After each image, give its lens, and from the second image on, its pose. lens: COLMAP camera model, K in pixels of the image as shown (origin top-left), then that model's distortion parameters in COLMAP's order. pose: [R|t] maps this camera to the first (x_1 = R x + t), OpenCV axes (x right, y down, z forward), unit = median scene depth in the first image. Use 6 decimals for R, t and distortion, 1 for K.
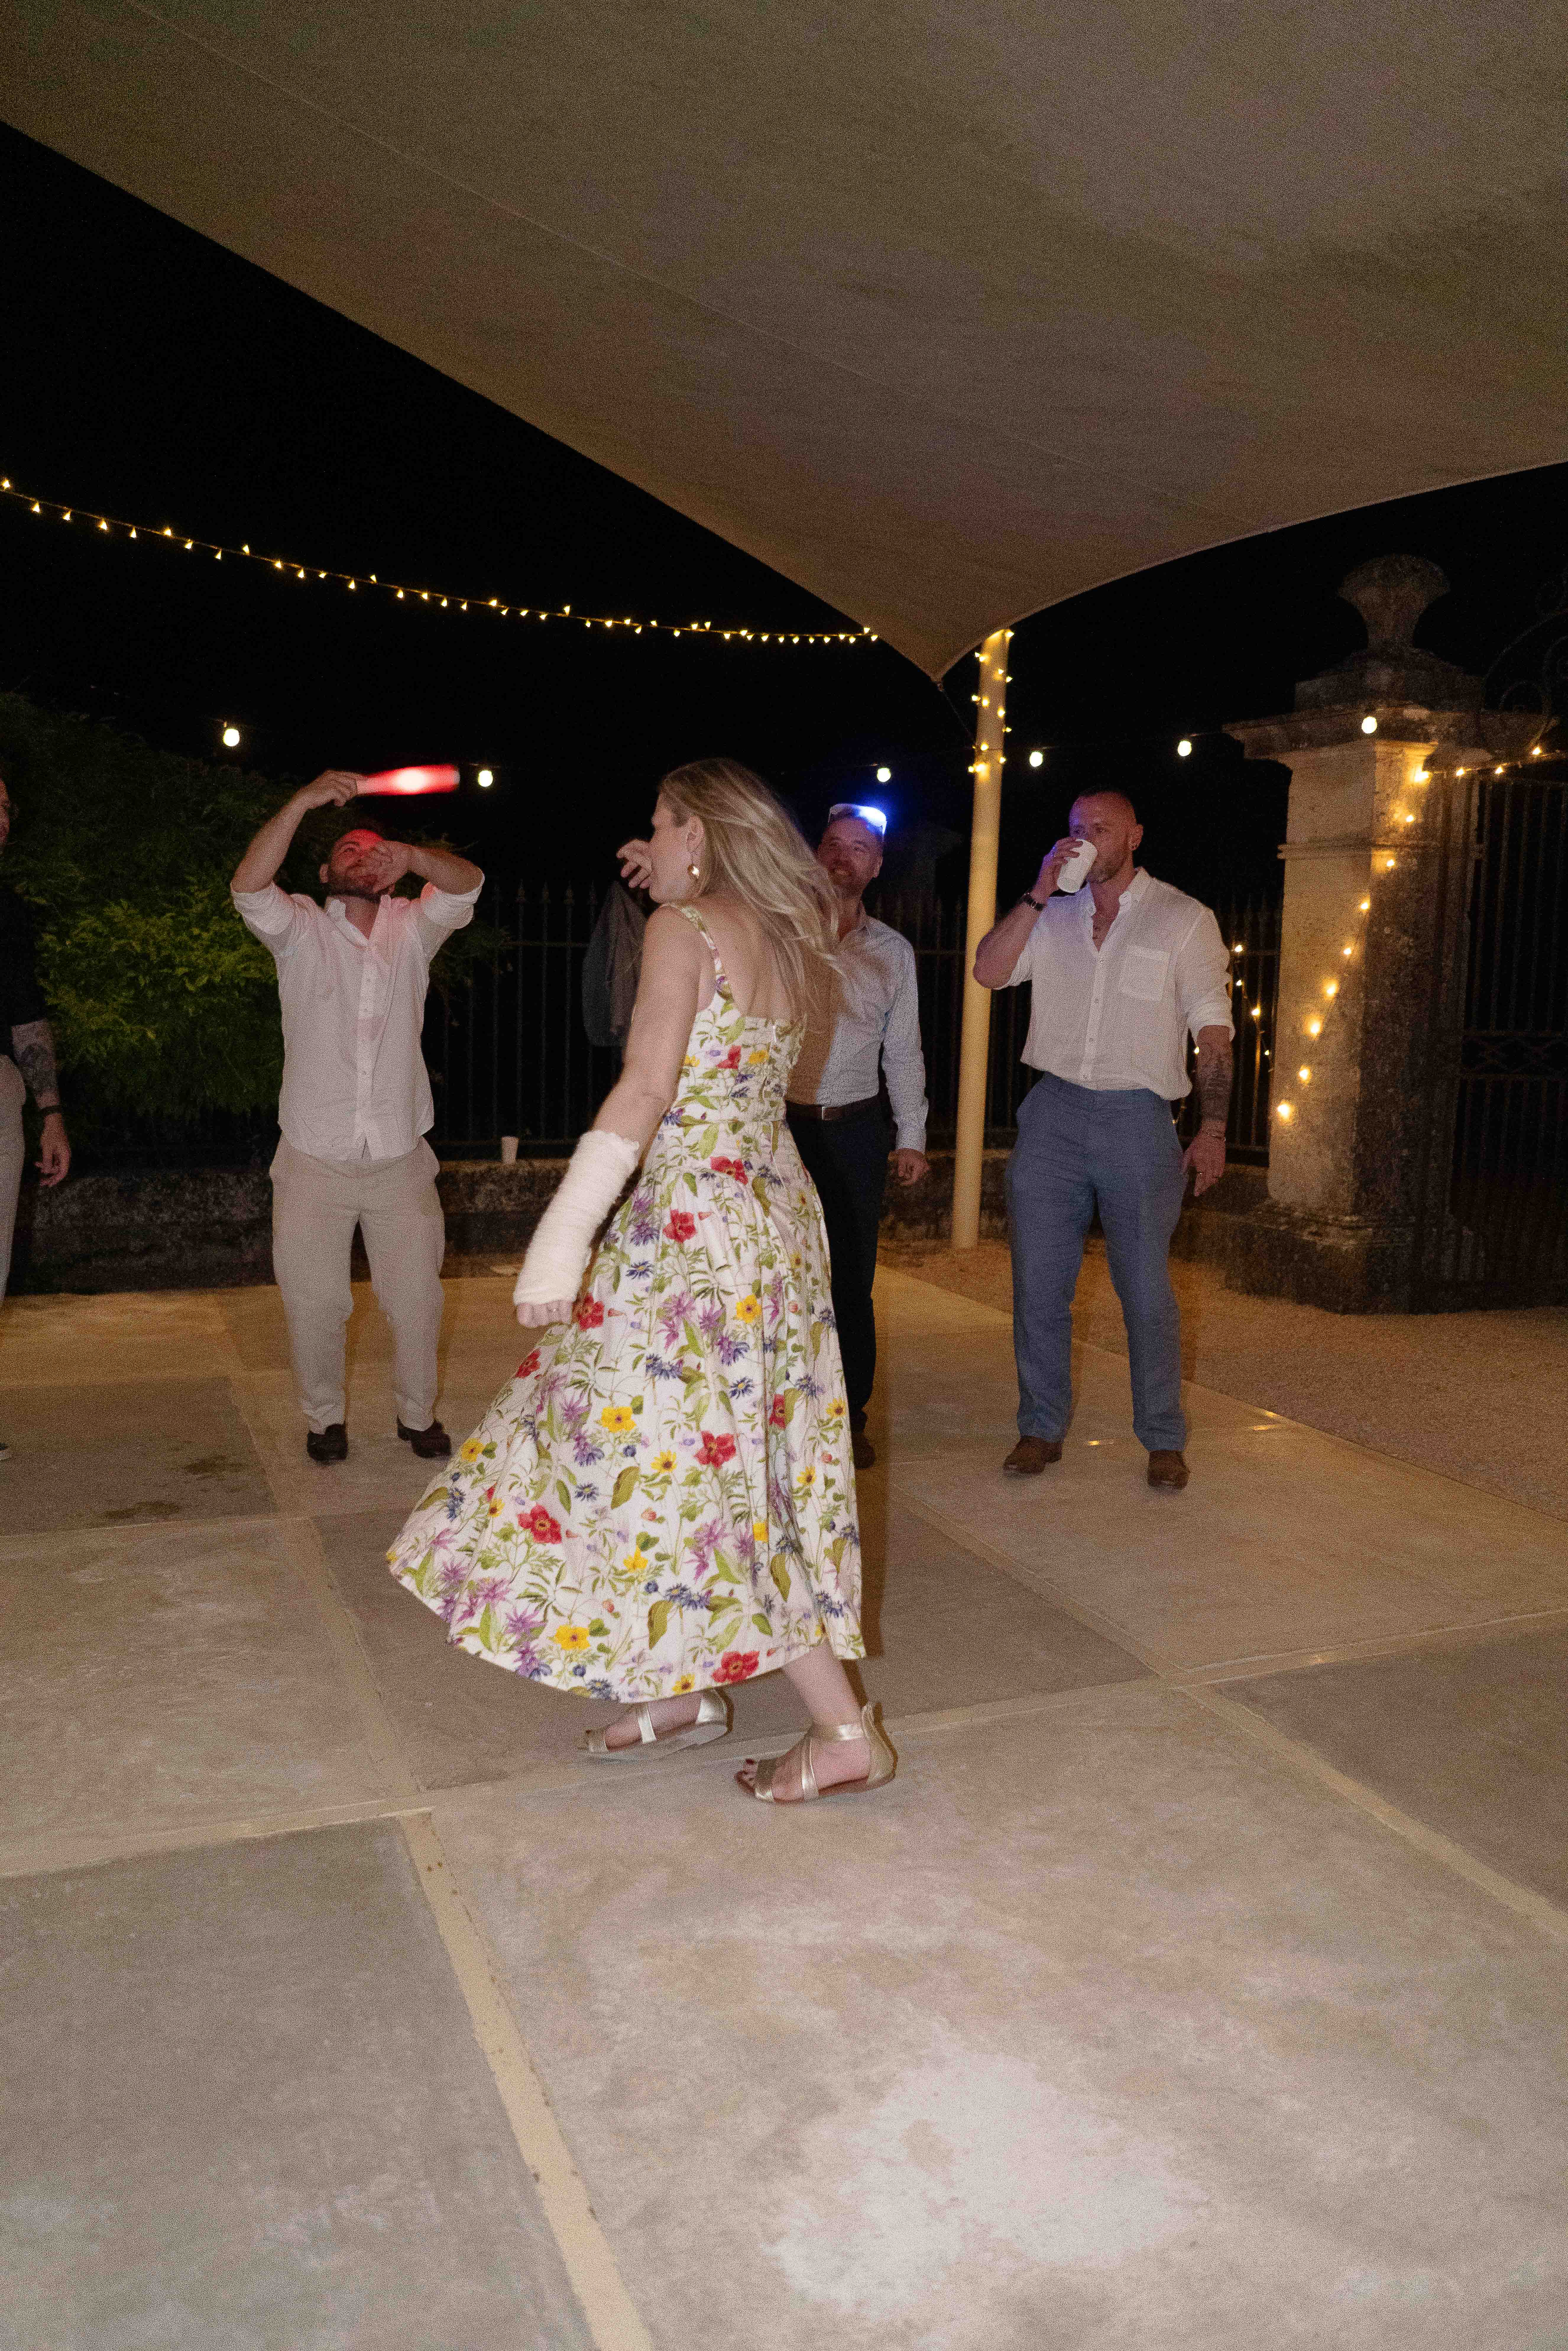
lens RADIAL K [[1778.2, 0, 766.6], [0, 1778.2, 1172.2], [0, 0, 1]] dist [-0.033640, 0.005810]
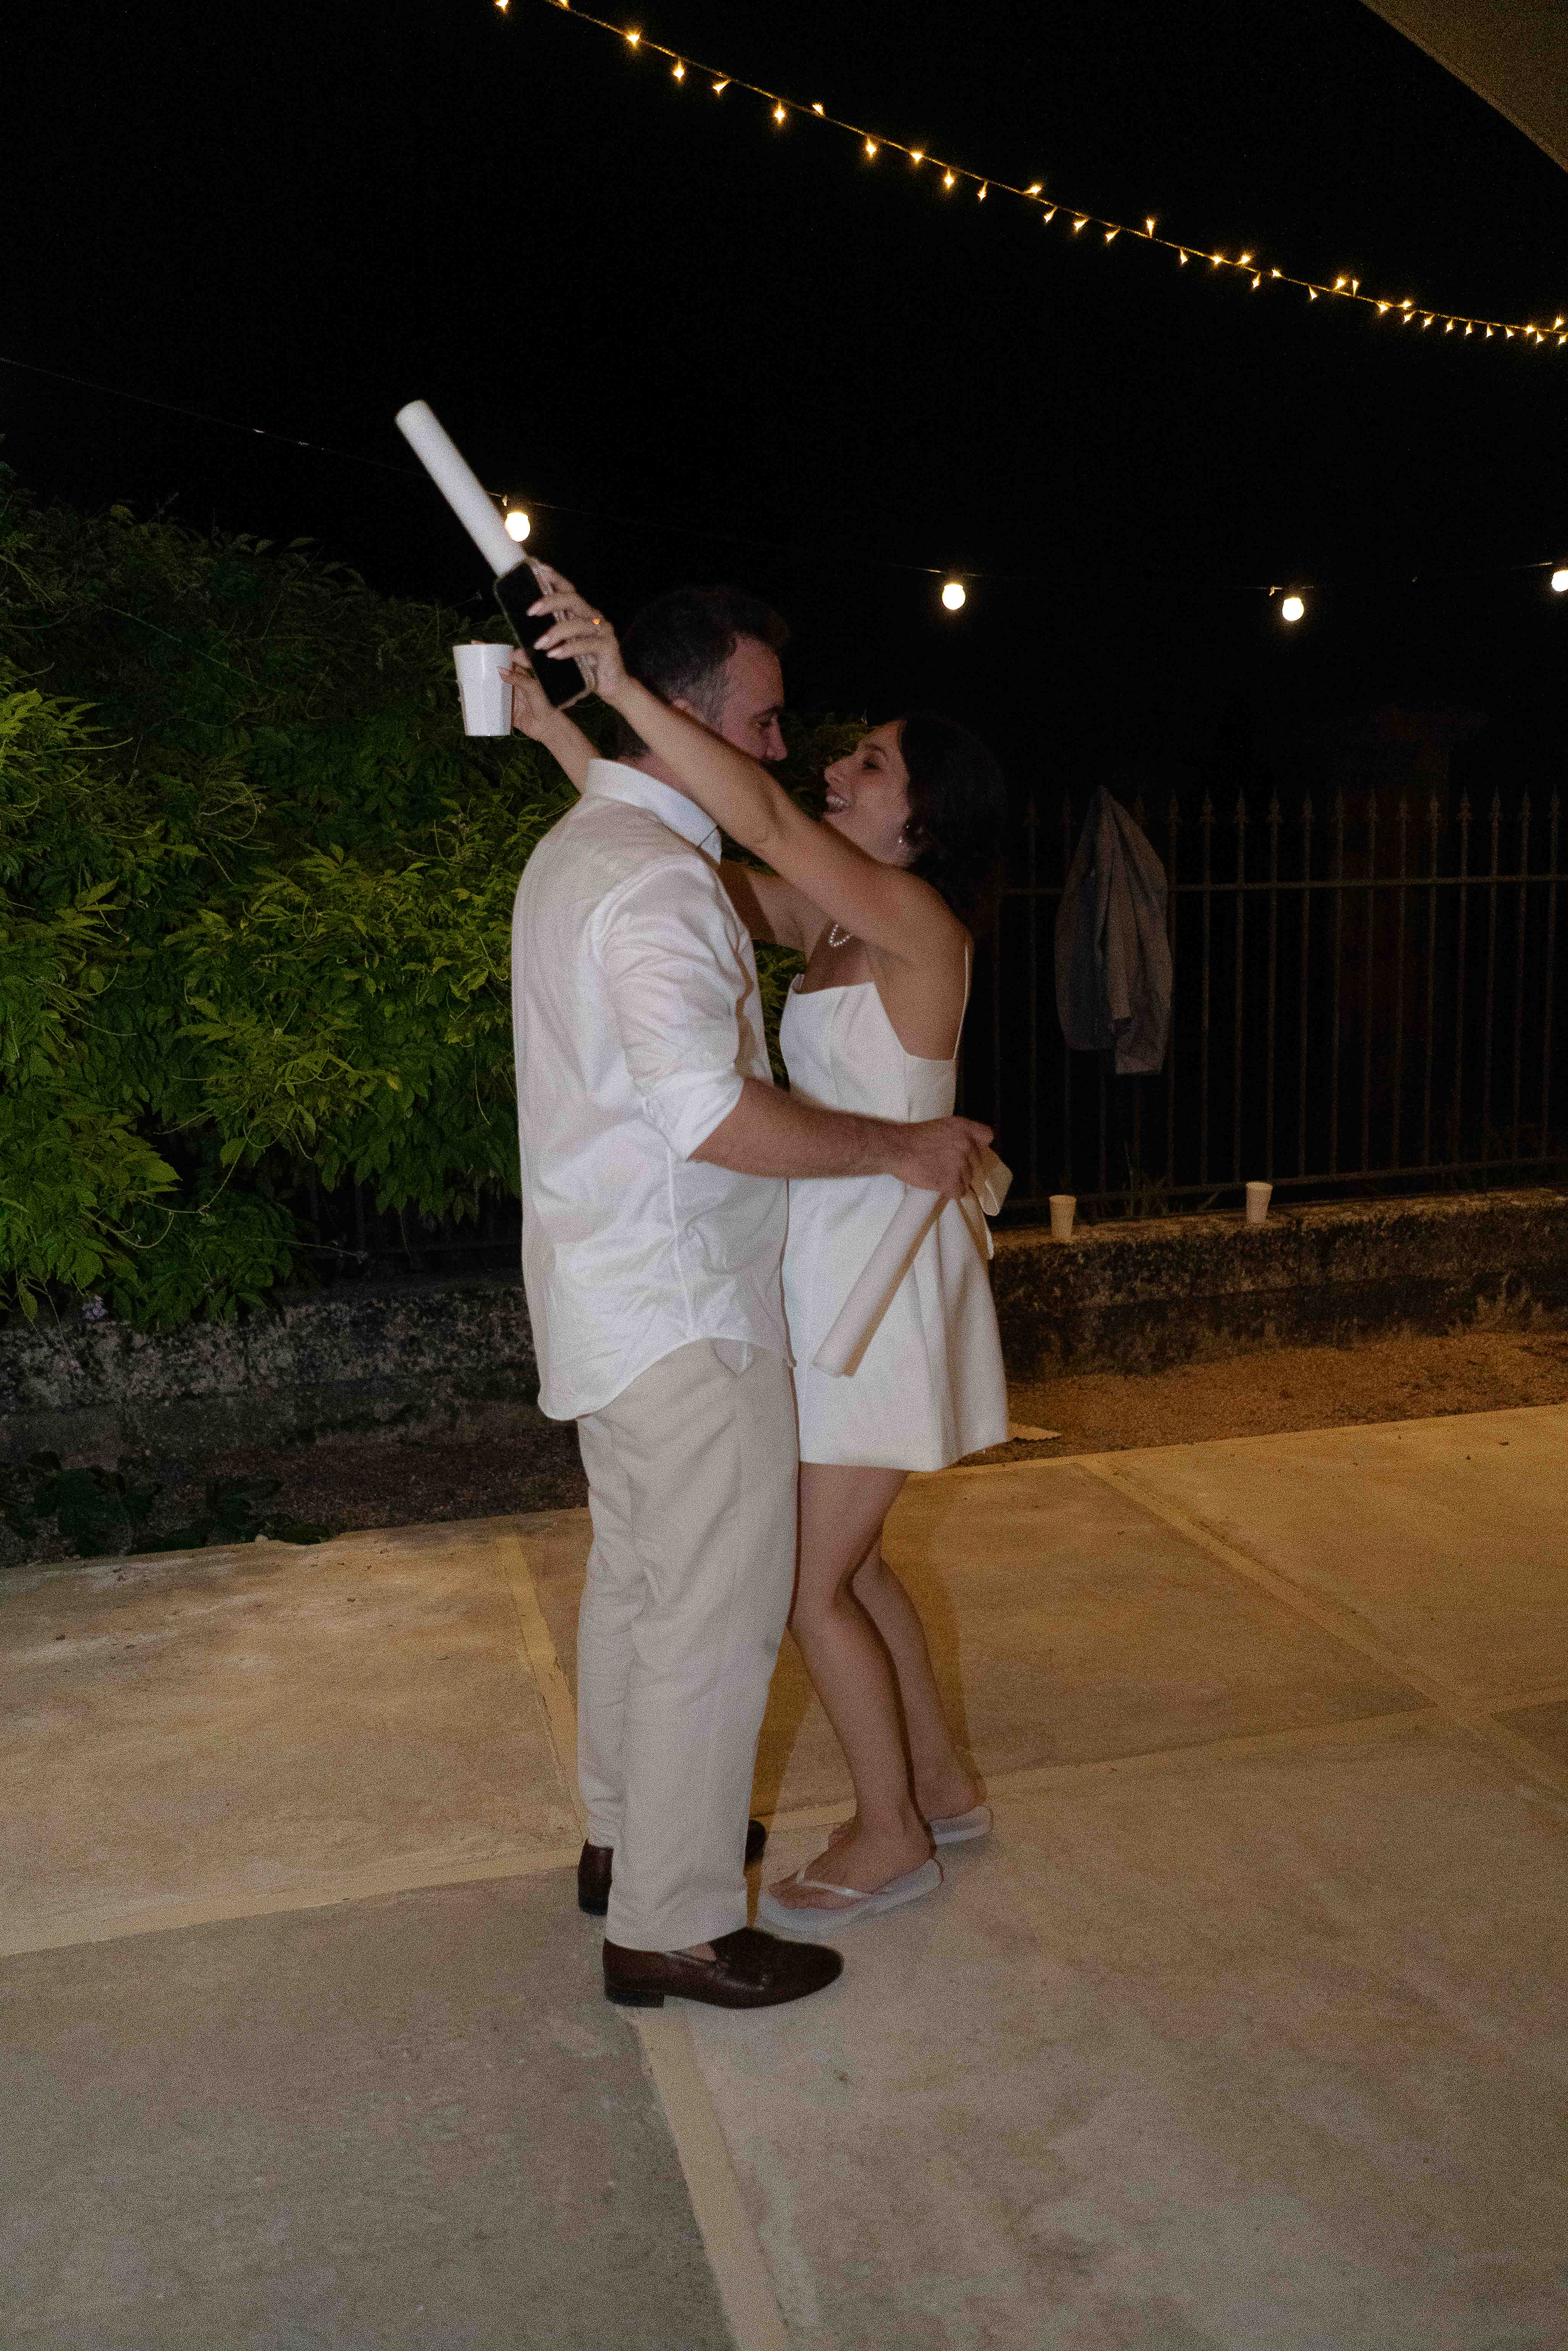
lens RADIAL K [[1778.2, 0, 777.7], [0, 1778.2, 1177.3], [0, 0, 1]] dist [-0.033640, 0.005810]
pose [[0.991742, -0.031391, -0.124351, -0.158532], [0.034710, 0.999094, 0.024616, -0.057643], [0.123466, -0.028728, 0.991933, 0.458687]]
